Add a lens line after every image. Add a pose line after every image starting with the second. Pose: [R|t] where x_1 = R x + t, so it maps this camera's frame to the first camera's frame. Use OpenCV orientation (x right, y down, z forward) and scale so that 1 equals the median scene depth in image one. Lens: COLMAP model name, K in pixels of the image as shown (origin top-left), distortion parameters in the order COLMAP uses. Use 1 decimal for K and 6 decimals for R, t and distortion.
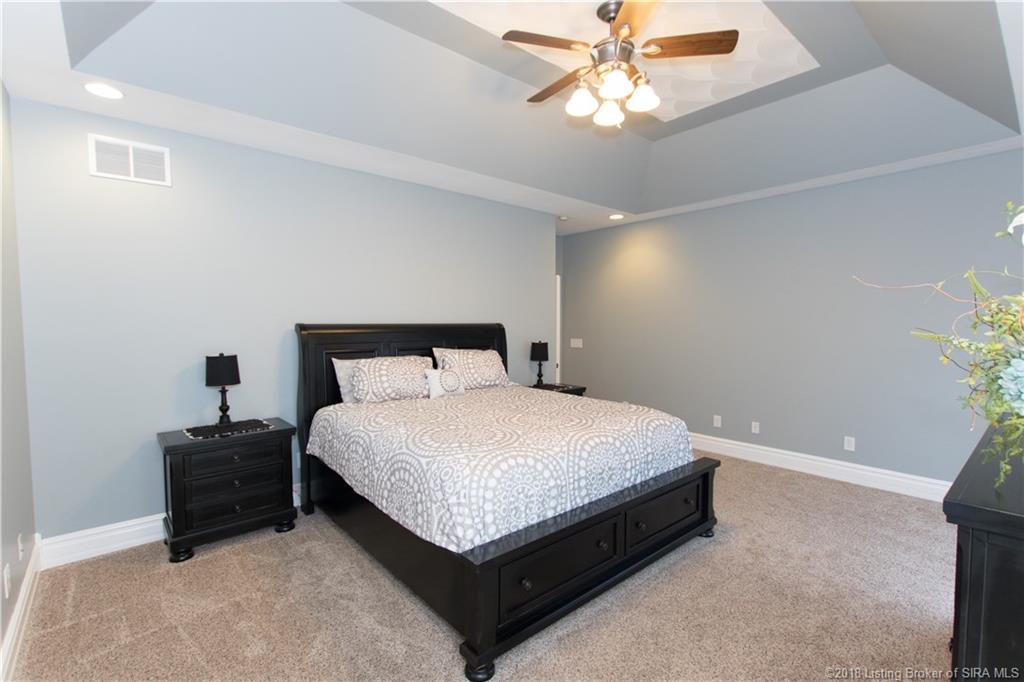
lens RADIAL K [[464.5, 0, 507.3], [0, 464.5, 346.1], [0, 0, 1]] dist [0.002087, 0.000587]
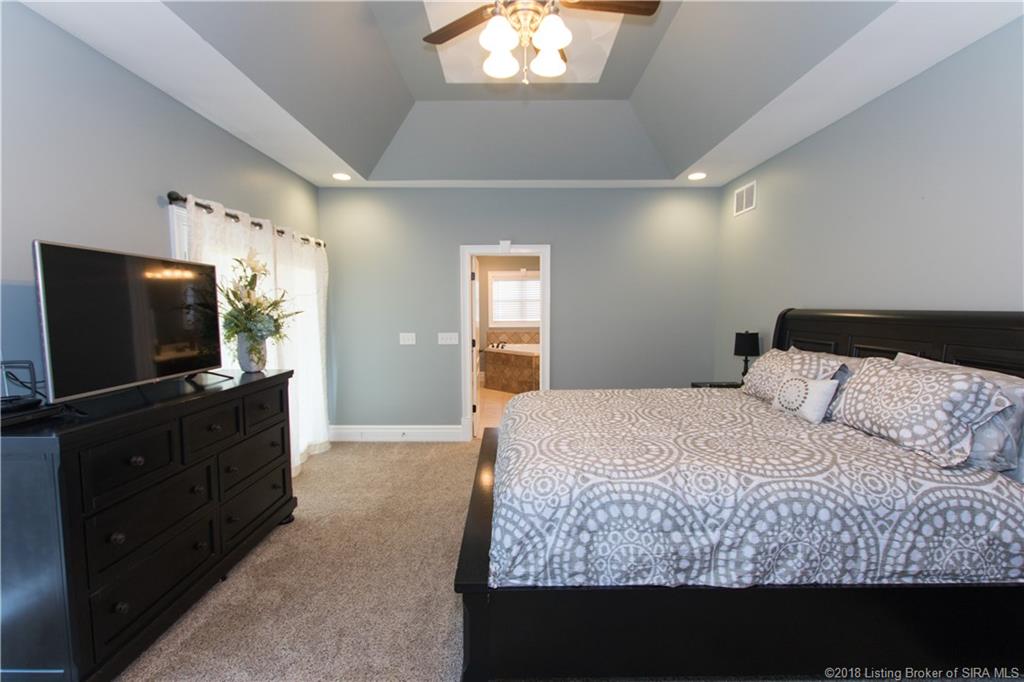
lens RADIAL K [[464.5, 0, 510.4], [0, 464.5, 341.4], [0, 0, 1]] dist [0.002087, 0.000587]
pose [[-0.646557, 0.055797, -0.760823, 0.589706], [-0.042508, 0.993137, 0.108958, -0.052023], [0.761681, 0.102789, -0.639748, 1.002843]]
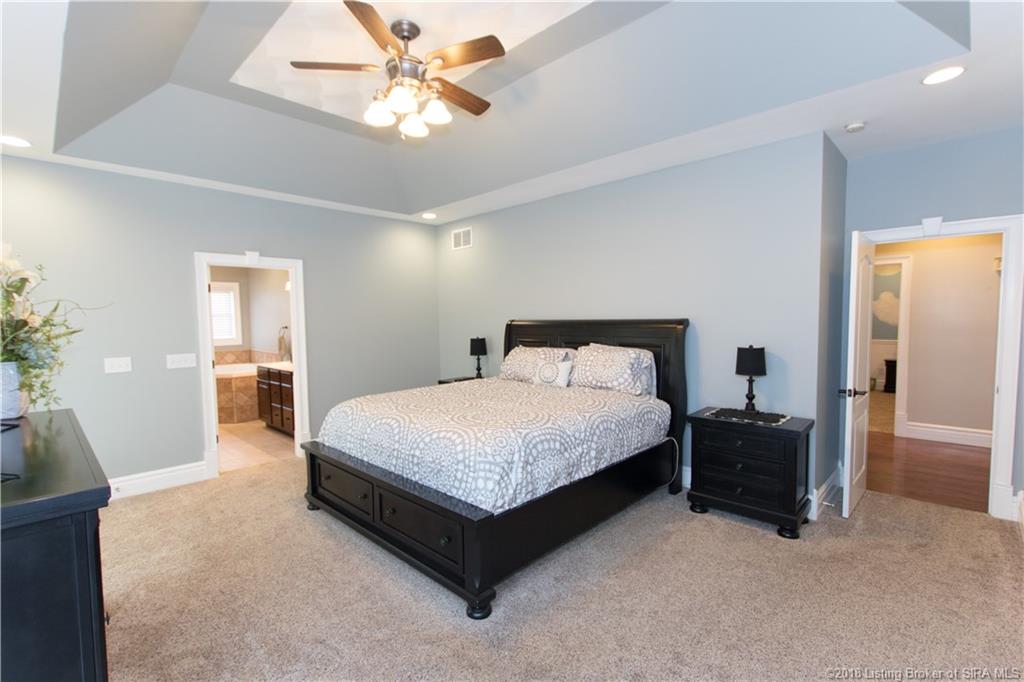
lens RADIAL K [[464.5, 0, 512.3], [0, 464.5, 342.7], [0, 0, 1]] dist [0.002087, 0.000587]
pose [[0.090746, 0.049450, -0.994646, 0.848613], [-0.040530, 0.998122, 0.045926, -0.037029], [0.995049, 0.036146, 0.092579, 0.733834]]
